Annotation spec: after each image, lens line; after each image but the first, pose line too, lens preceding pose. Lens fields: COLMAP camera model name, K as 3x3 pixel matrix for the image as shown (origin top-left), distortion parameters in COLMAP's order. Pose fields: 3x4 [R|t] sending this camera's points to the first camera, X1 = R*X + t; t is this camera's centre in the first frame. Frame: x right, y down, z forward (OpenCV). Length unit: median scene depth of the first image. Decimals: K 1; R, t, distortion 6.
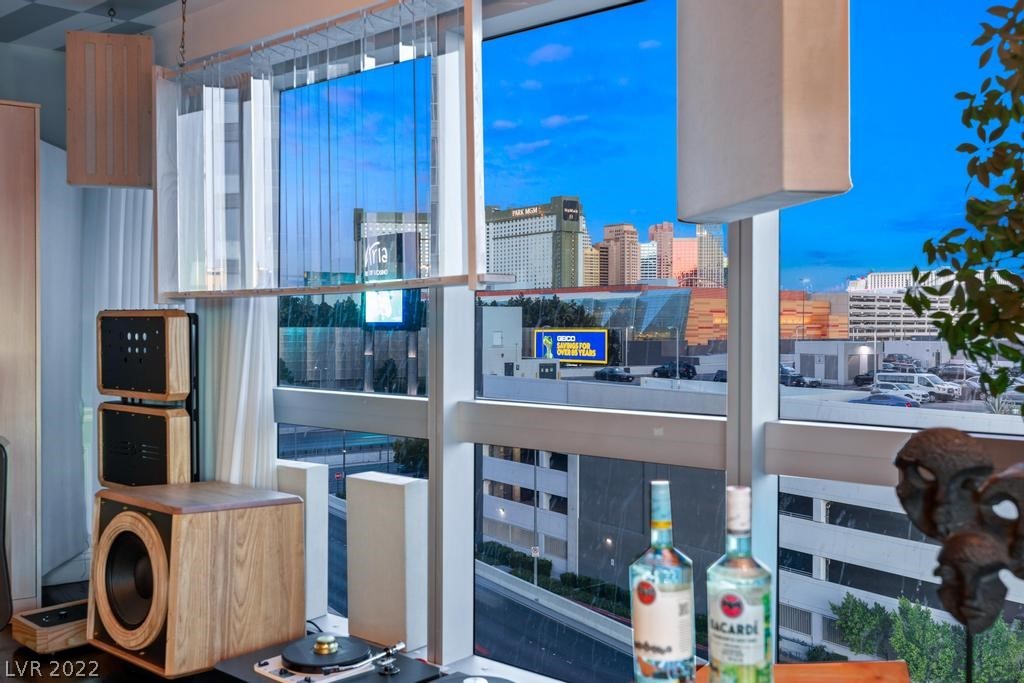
lens RADIAL K [[999.5, 0, 508.5], [0, 999.5, 329.3], [0, 0, 1]] dist [0.004702, 0.002513]
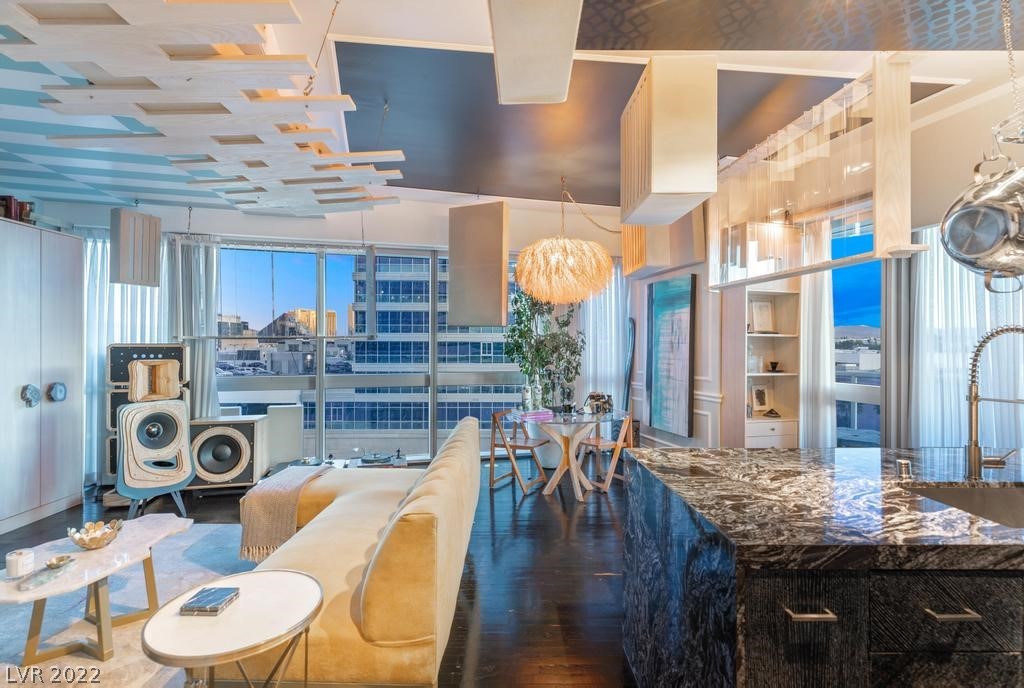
lens RADIAL K [[476.9, 0, 508.9], [0, 476.9, 343.0], [0, 0, 1]] dist [0.002299, 0.000996]
pose [[0.555806, 0.000605, 0.831312, -0.803080], [0.002454, 0.999994, -0.002369, -0.017070], [-0.831309, 0.003357, 0.555801, -0.210659]]
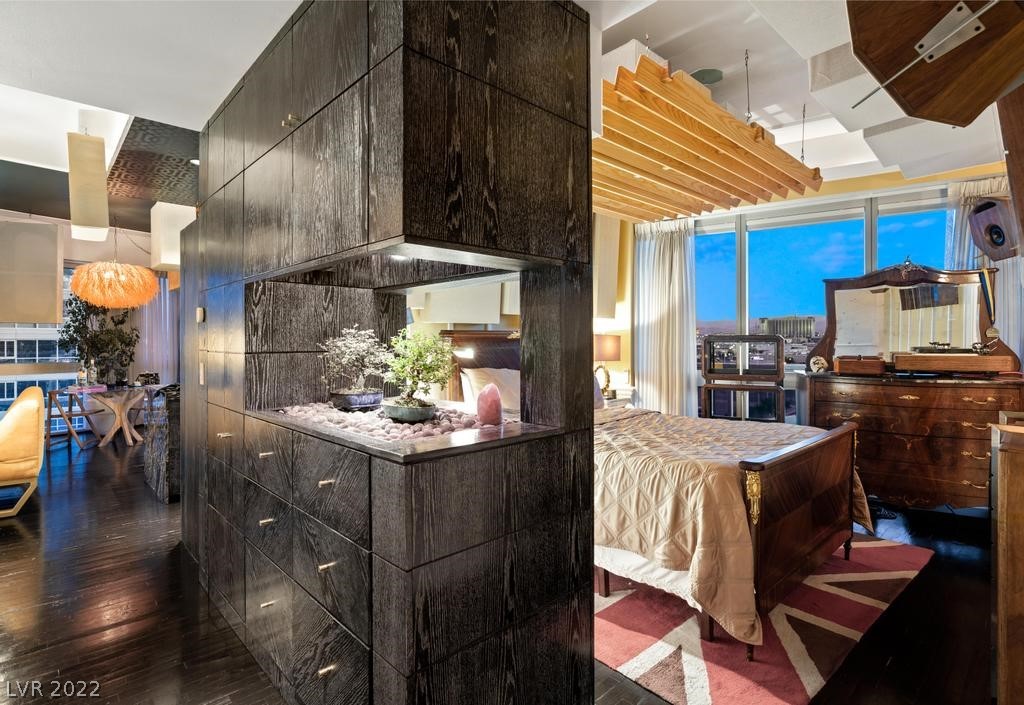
lens RADIAL K [[512.7, 0, 495.5], [0, 512.7, 342.2], [0, 0, 1]] dist [-0.003974, -0.001170]
pose [[-0.135347, -0.001684, 0.990797, -1.571761], [0.005638, 0.999981, 0.002470, -0.000024], [-0.990782, 0.005920, -0.135335, -0.665268]]
